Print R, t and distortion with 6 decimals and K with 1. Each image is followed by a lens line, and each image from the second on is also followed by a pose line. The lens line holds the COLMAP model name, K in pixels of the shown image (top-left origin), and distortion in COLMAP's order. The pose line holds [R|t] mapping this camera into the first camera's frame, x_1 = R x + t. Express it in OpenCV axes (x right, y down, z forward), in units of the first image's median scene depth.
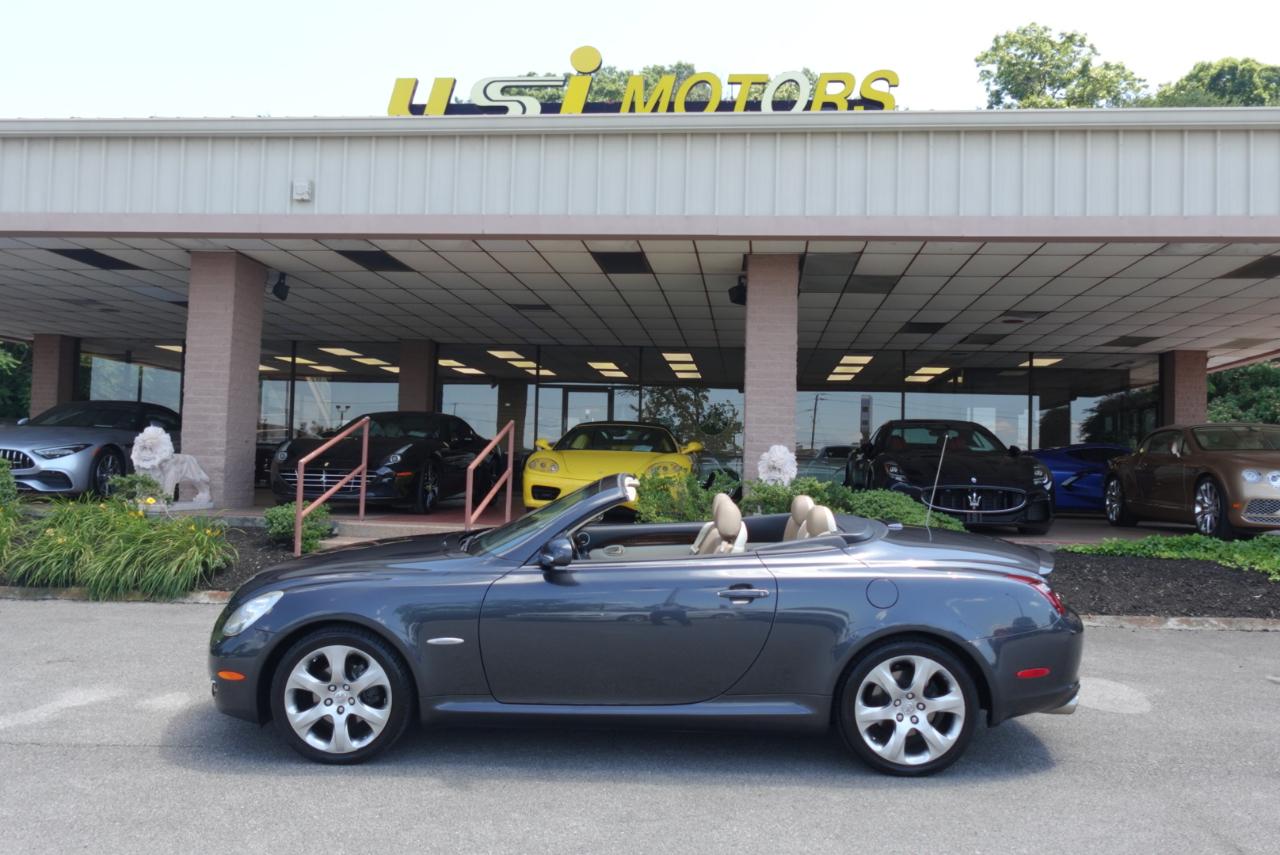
lens RADIAL K [[1022.3, 0, 646.1], [0, 1022.3, 454.1], [0, 0, 1]] dist [-0.003440, 0.006021]
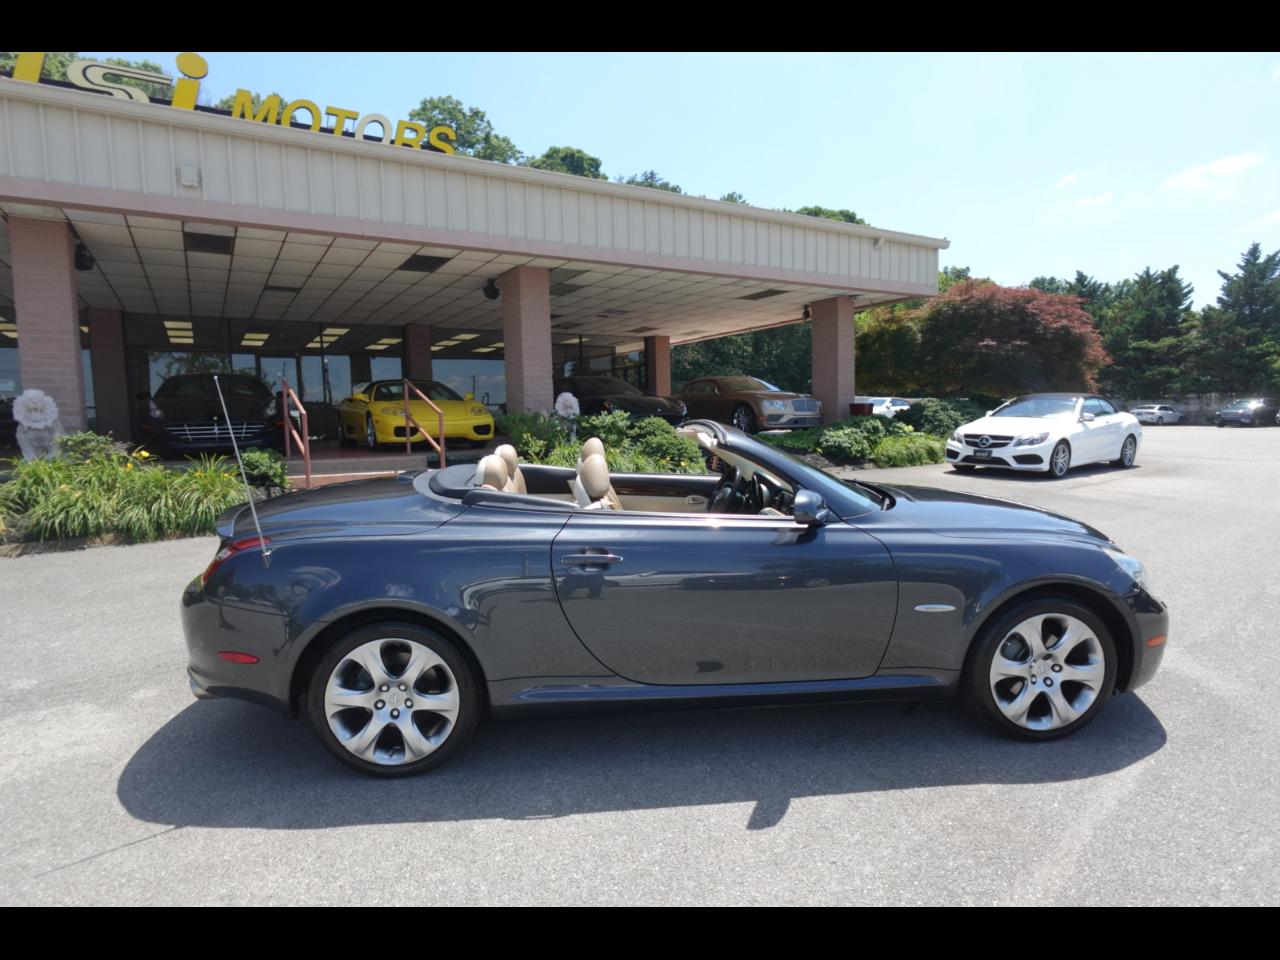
lens RADIAL K [[722.2, 0, 642.3], [0, 722.2, 481.5], [0, 0, 1]] dist [-0.002407, 0.001895]
pose [[0.792884, -0.096649, 0.601659, -0.398678], [0.031868, 0.992568, 0.117446, 0.000230], [-0.608538, -0.073947, 0.790072, 0.027474]]
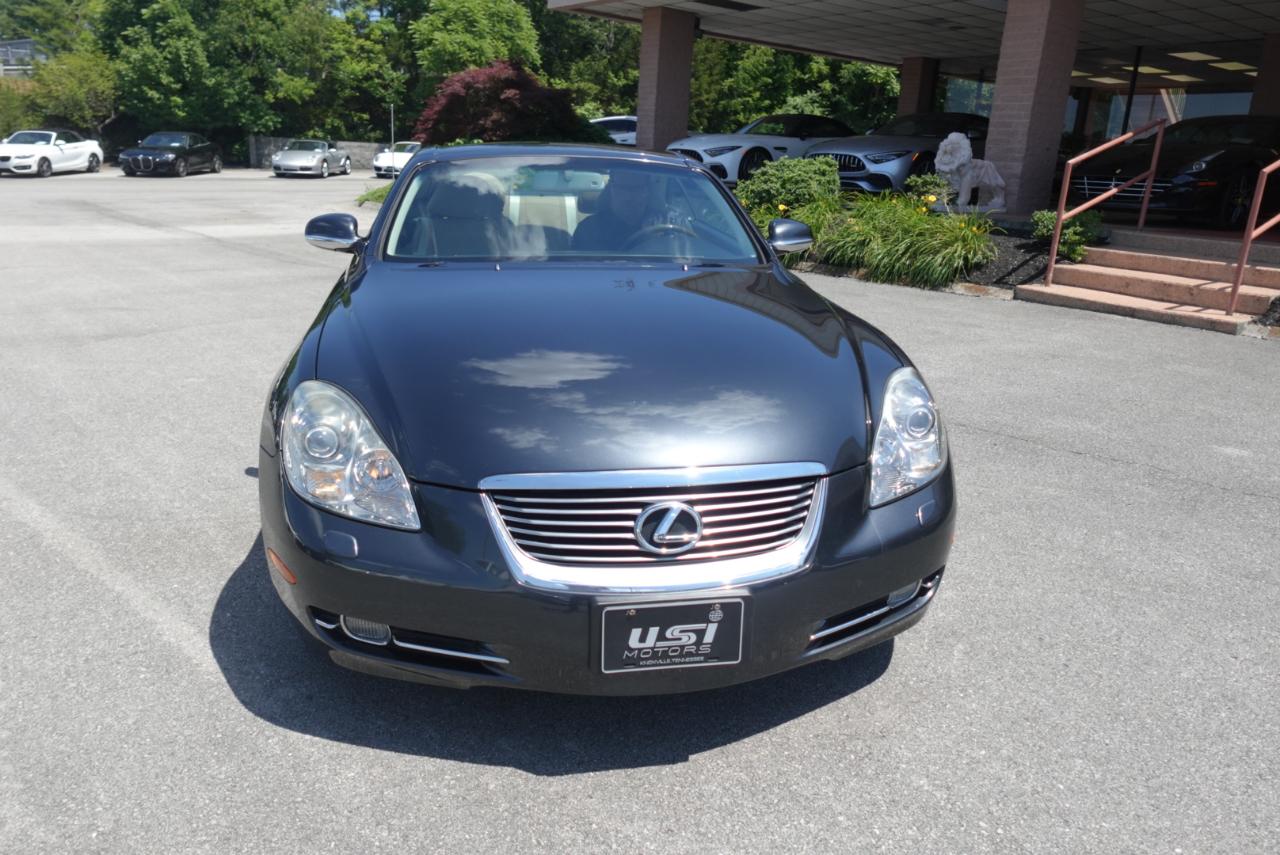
lens RADIAL K [[918.8, 0, 646.3], [0, 918.8, 428.6], [0, 0, 1]] dist [-0.007578, 0.009087]
pose [[0.674180, 0.213866, -0.706925, 0.049040], [-0.020618, 0.962234, 0.271442, 0.016650], [0.738280, -0.168425, 0.653128, 0.056682]]
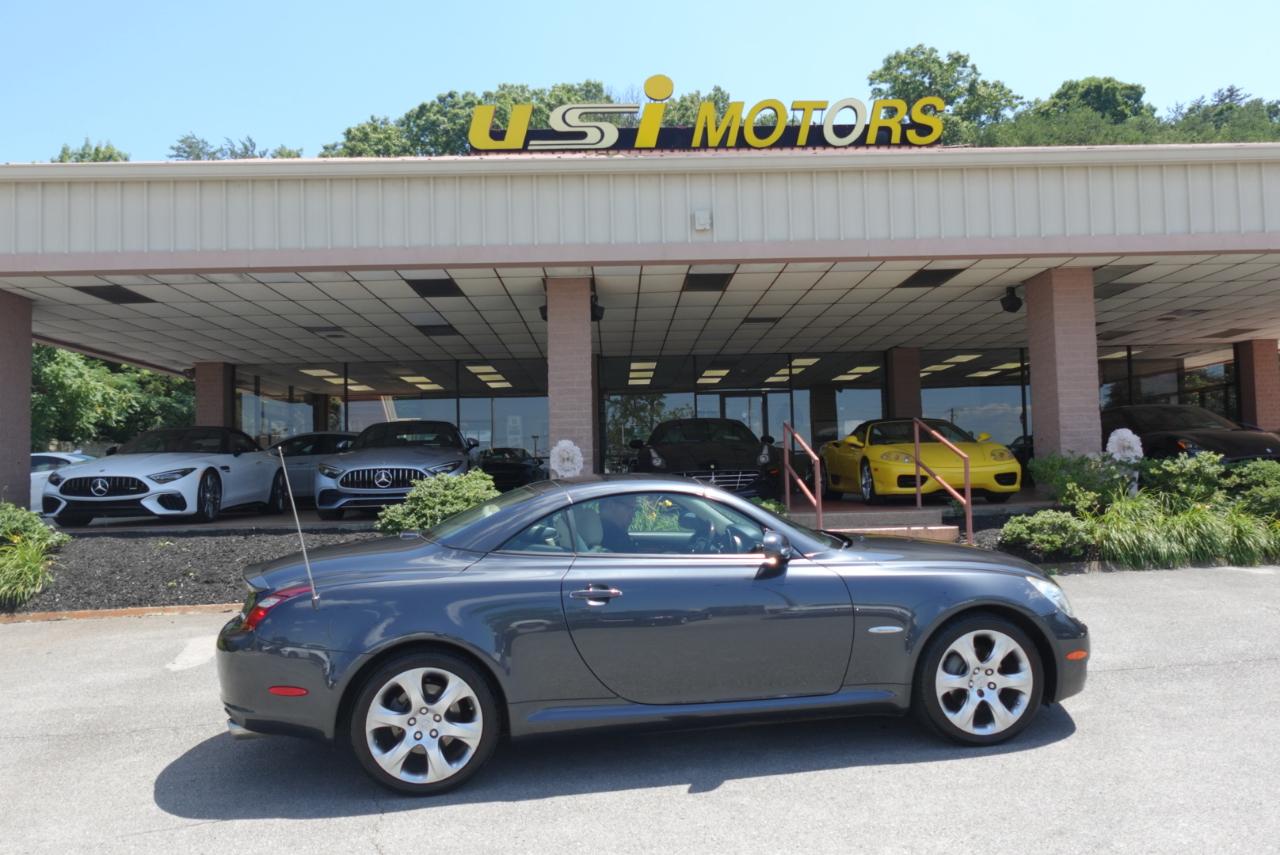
lens RADIAL K [[1022.3, 0, 644.0], [0, 1022.3, 420.9], [0, 0, 1]] dist [-0.003440, 0.006021]
pose [[0.989174, -0.045477, 0.139526, -0.497072], [0.051114, 0.998004, -0.037089, -0.002055], [-0.137561, 0.043819, 0.989524, -0.076229]]
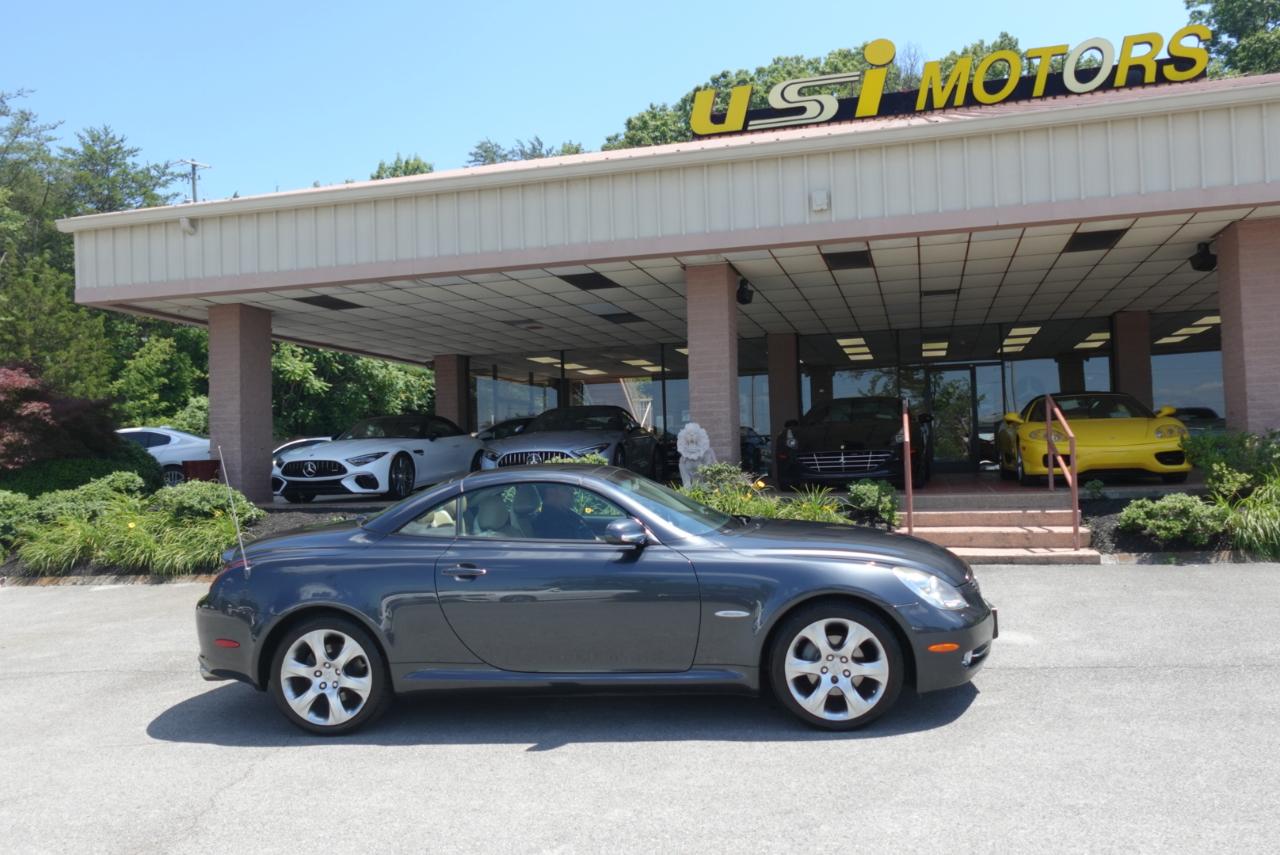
lens RADIAL K [[1022.3, 0, 643.3], [0, 1022.3, 423.7], [0, 0, 1]] dist [-0.003440, 0.006021]
pose [[0.985008, -0.064794, -0.159877, -0.320197], [0.061554, 0.997787, -0.025137, -0.000598], [0.161152, 0.014919, 0.986817, -0.111729]]
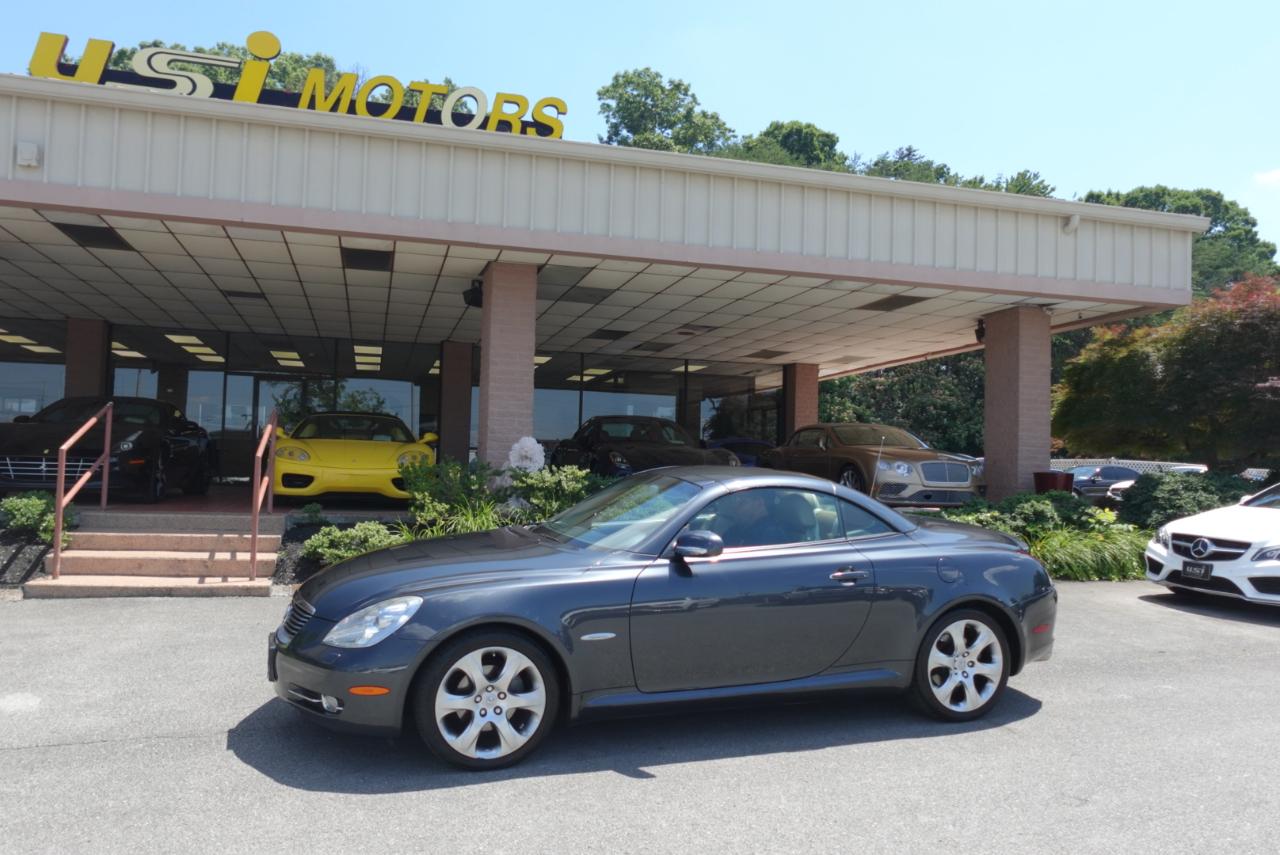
lens RADIAL K [[968.1, 0, 643.0], [0, 968.1, 440.8], [0, 0, 1]] dist [-0.010501, 0.013501]
pose [[0.929438, 0.010465, 0.368831, -0.121818], [-0.009253, 0.999944, -0.005053, -0.000310], [-0.368863, 0.001284, 0.929483, -0.018721]]
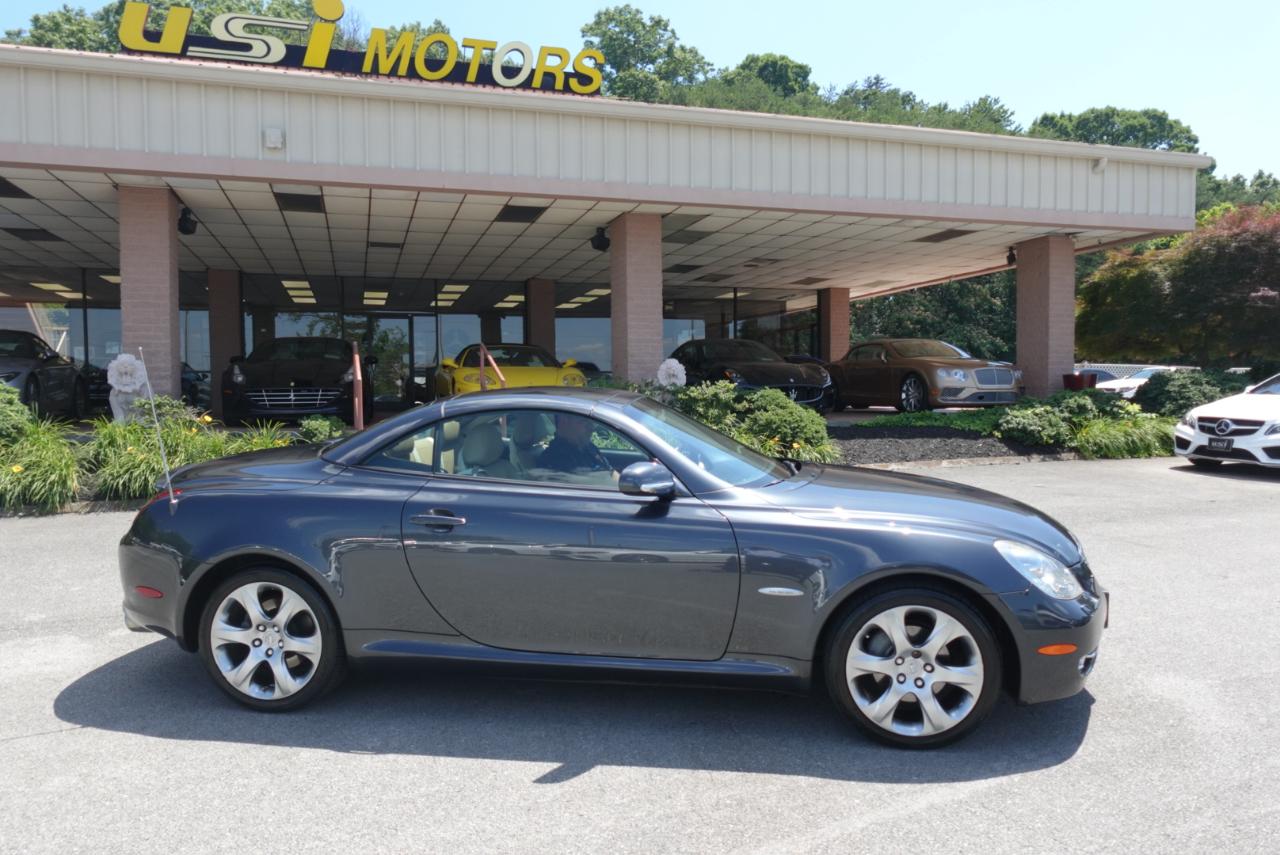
lens RADIAL K [[918.8, 0, 644.4], [0, 918.8, 432.2], [0, 0, 1]] dist [-0.007578, 0.009087]
pose [[0.916448, -0.051413, 0.396838, -0.334557], [0.025684, 0.997224, 0.069883, 0.002004], [-0.399329, -0.053852, 0.915225, -0.088060]]
